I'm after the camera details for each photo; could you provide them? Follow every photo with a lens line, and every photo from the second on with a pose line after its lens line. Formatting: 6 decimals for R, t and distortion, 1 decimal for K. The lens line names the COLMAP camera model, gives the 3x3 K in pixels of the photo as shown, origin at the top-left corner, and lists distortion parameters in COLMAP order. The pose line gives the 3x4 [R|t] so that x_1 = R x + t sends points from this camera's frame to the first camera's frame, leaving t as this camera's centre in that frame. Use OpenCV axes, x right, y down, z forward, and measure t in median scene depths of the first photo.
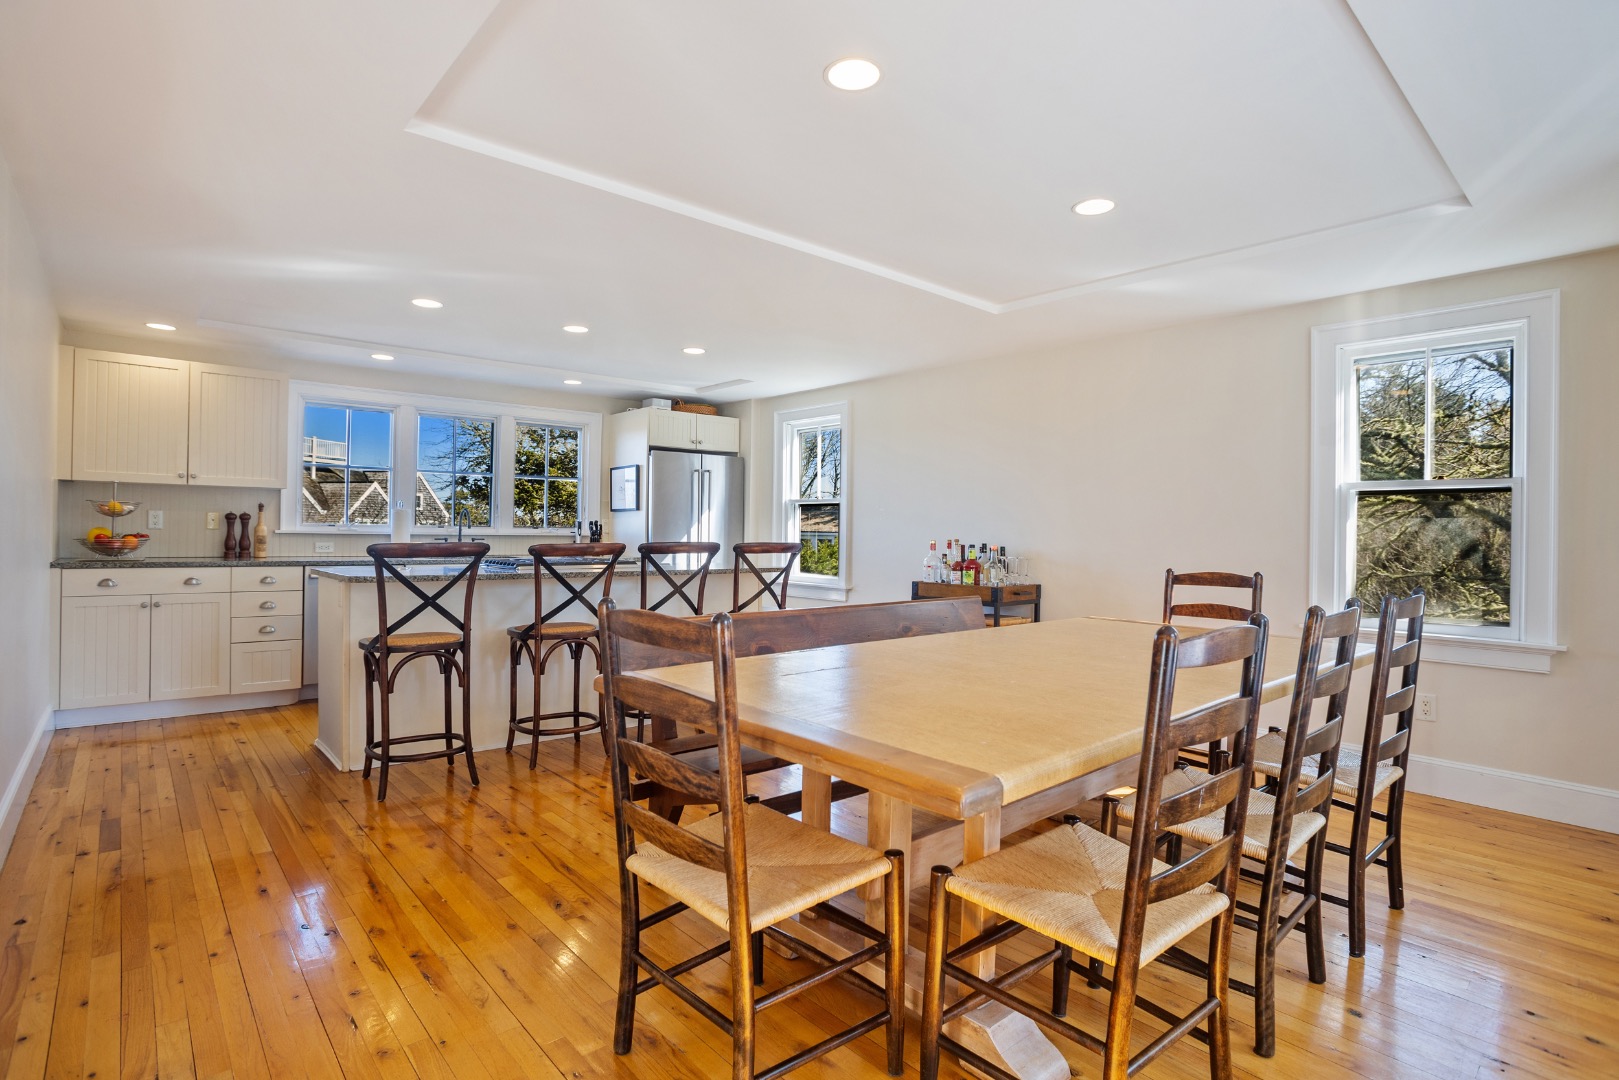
lens RADIAL K [[794.9, 0, 812.9], [0, 794.9, 537.4], [0, 0, 1]] dist [-0.061145, 0.018349]
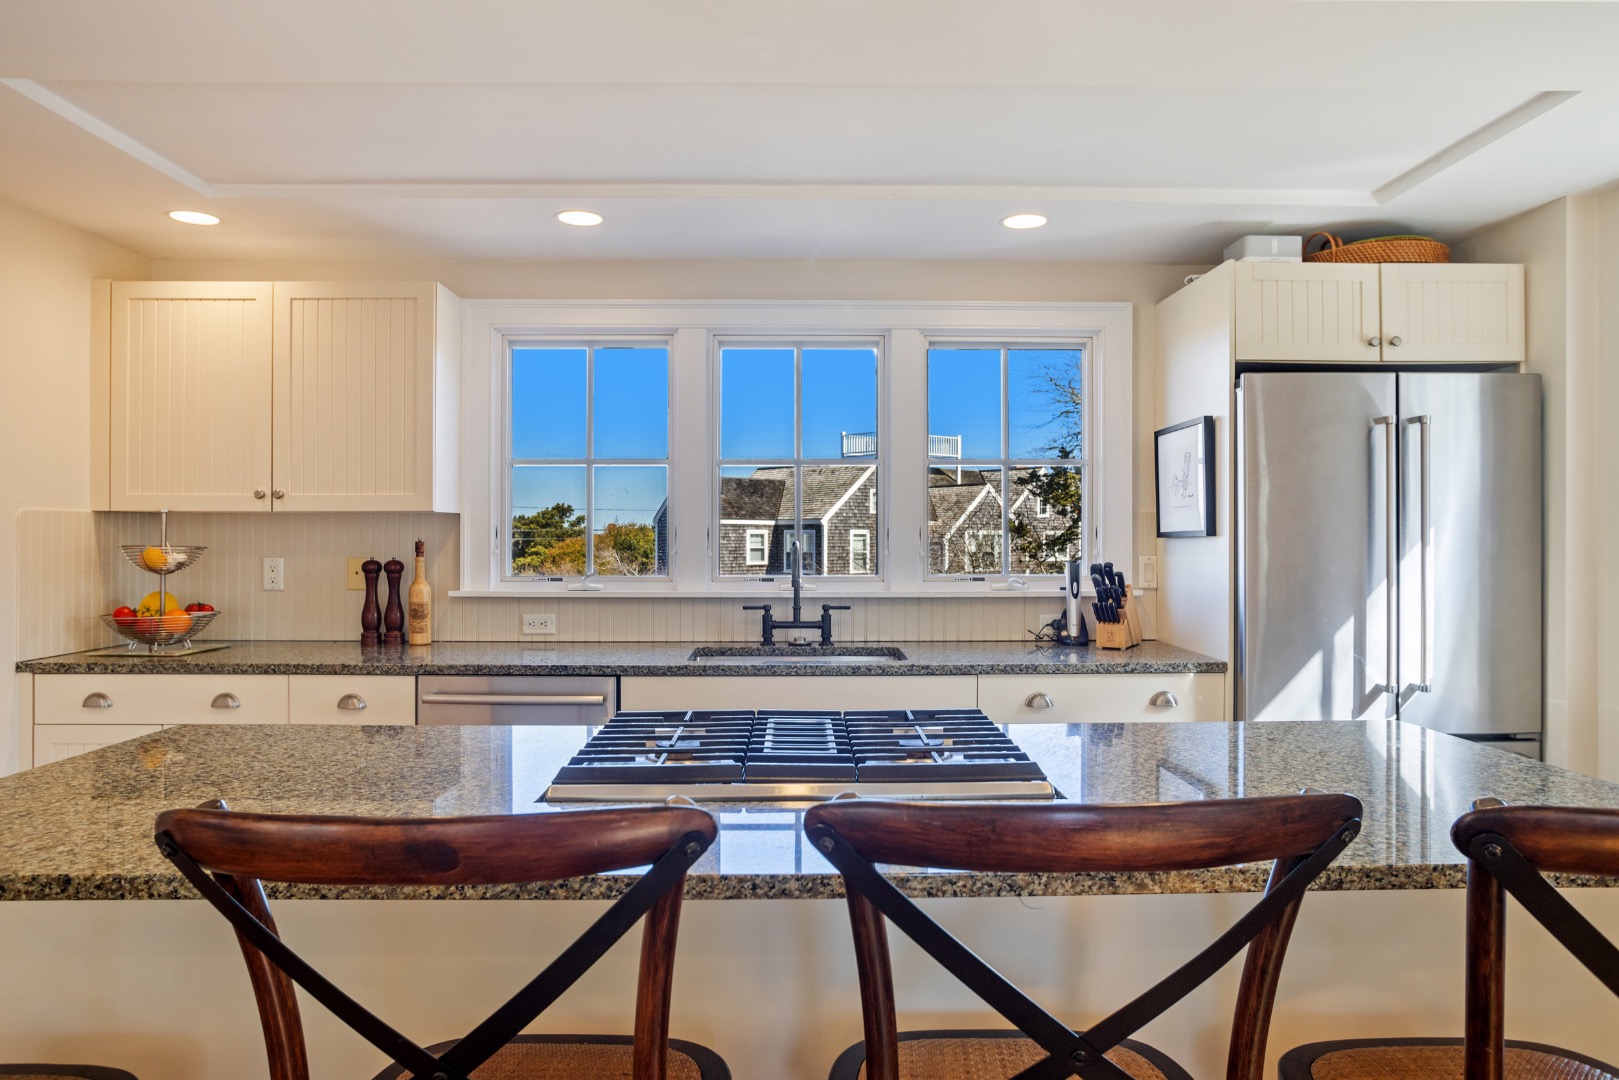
lens RADIAL K [[1087.3, 0, 815.6], [0, 1087.3, 538.0], [0, 0, 1]] dist [-0.018129, -0.000487]
pose [[0.762667, -0.012686, -0.646667, -0.028342], [0.005331, 0.999897, -0.013329, -0.027384], [0.646770, 0.006718, 0.762656, 0.482658]]
